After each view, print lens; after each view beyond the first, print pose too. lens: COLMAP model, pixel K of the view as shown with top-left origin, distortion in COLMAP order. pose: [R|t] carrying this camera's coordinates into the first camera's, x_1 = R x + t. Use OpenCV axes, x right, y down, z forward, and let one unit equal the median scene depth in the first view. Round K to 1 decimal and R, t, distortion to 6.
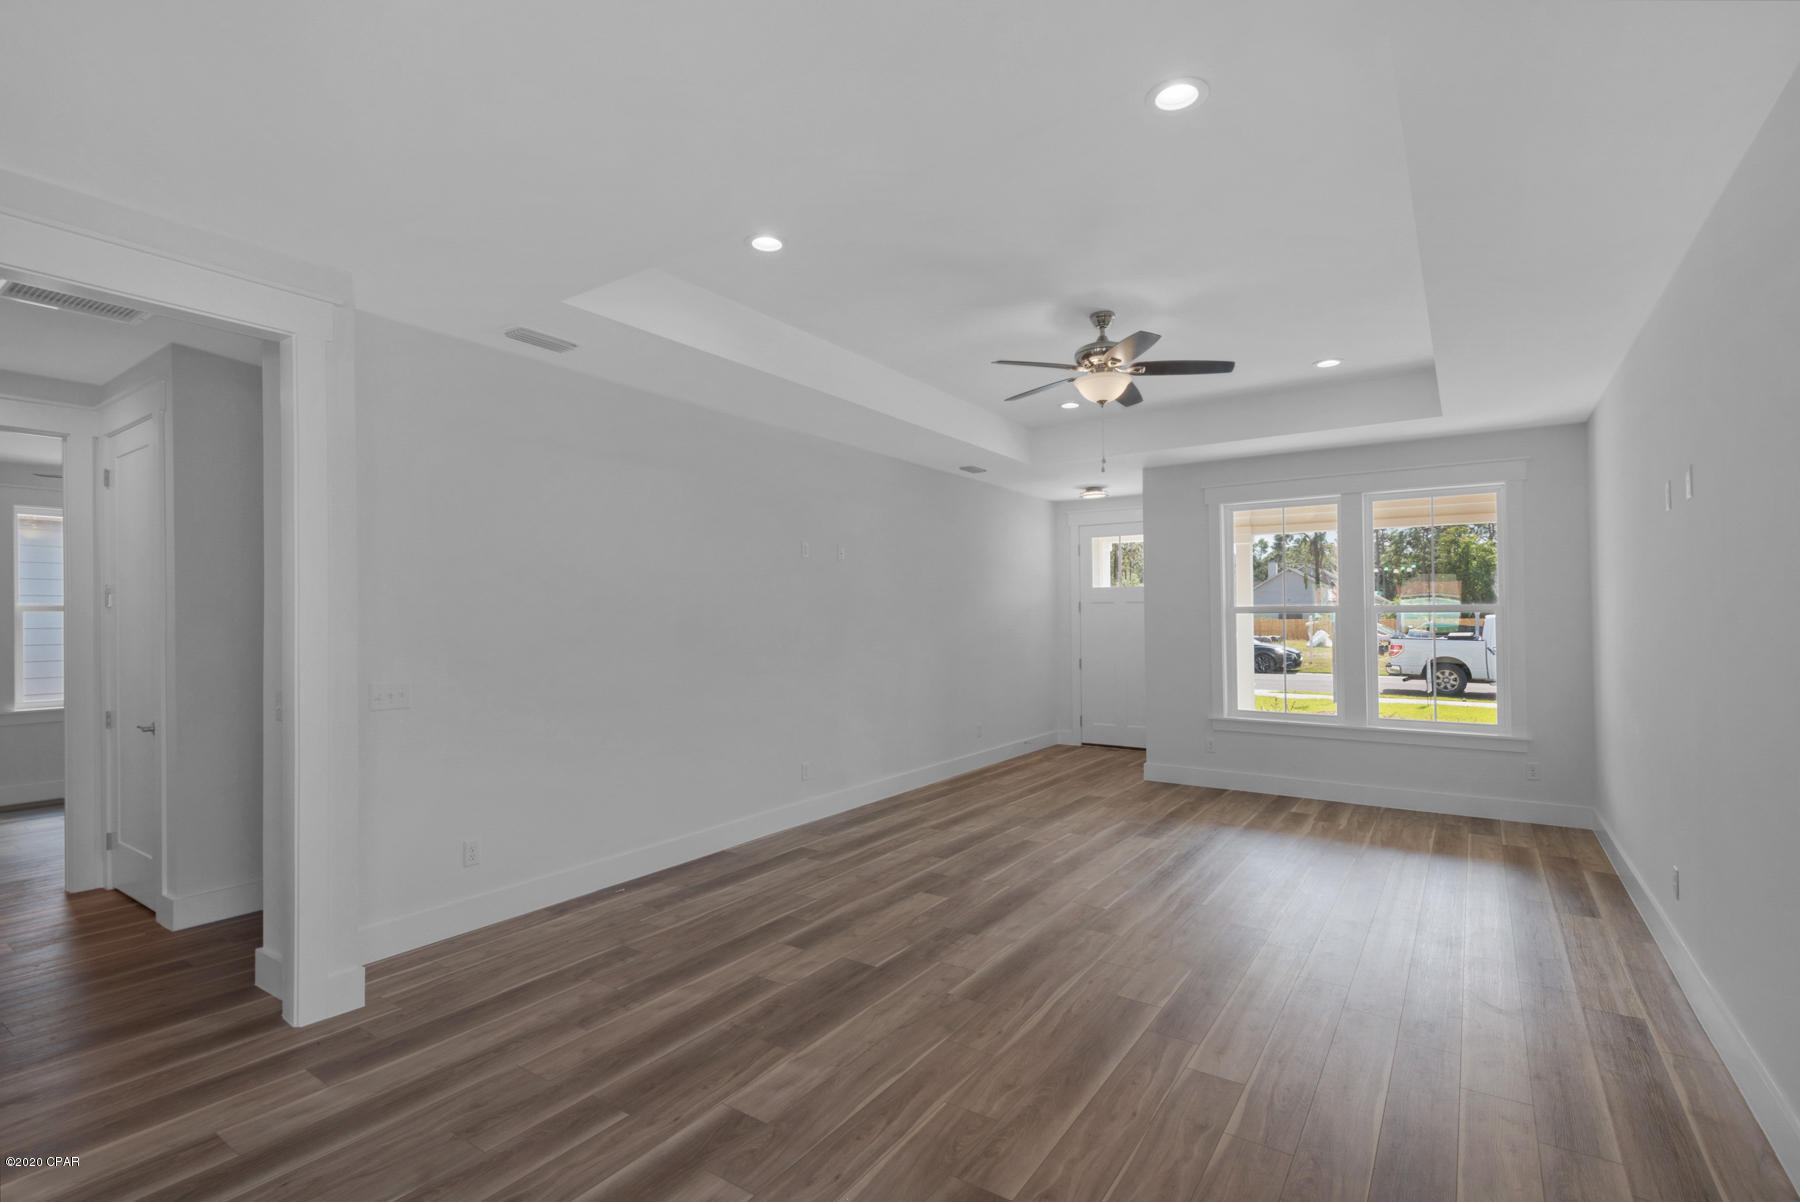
lens RADIAL K [[834.3, 0, 891.5], [0, 834.3, 605.3], [0, 0, 1]] dist [0.018187, -0.016510]
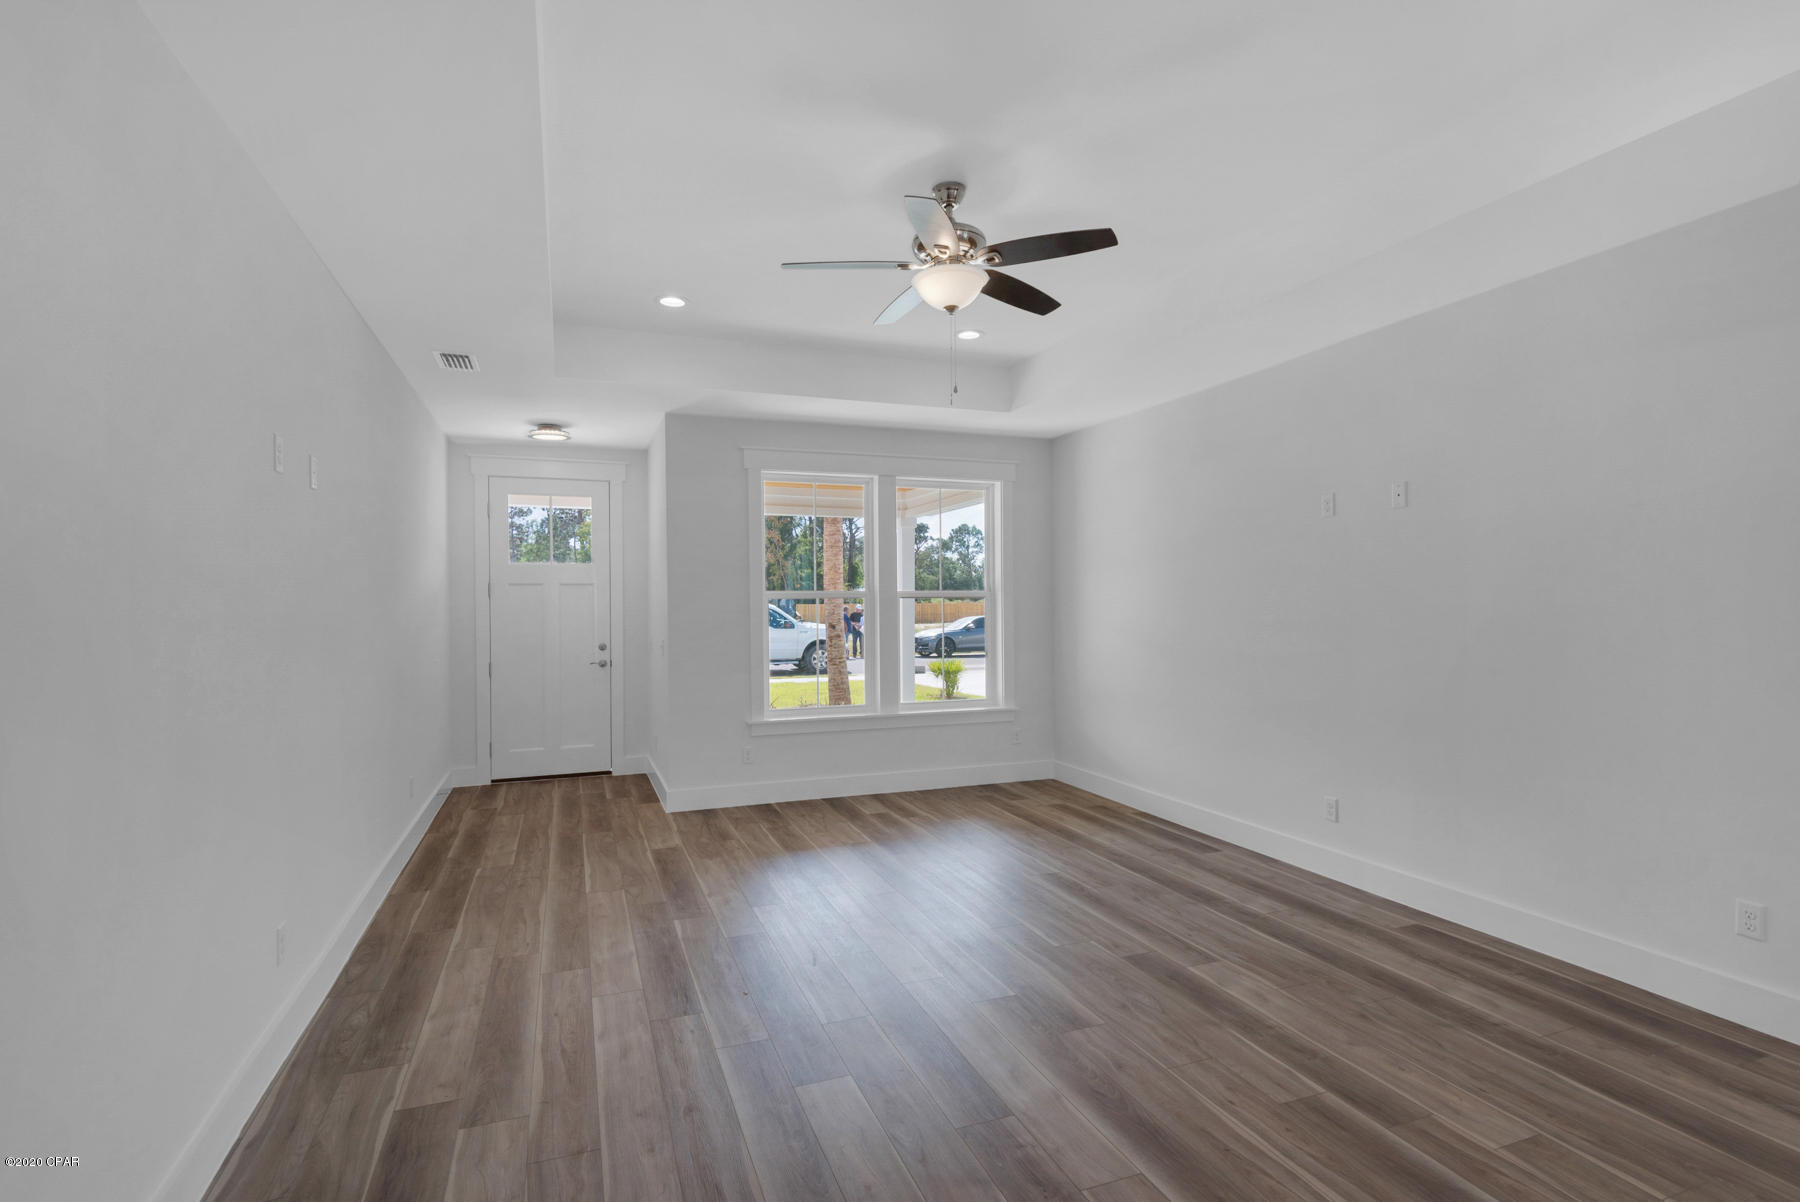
lens RADIAL K [[878.1, 0, 900.0], [0, 878.1, 601.0], [0, 0, 1]] dist [0.000626, -0.000042]
pose [[0.564905, -0.002468, 0.825152, -0.321962], [-0.007175, 0.999943, 0.007903, 0.005444], [-0.825125, -0.010385, 0.564855, 0.469856]]
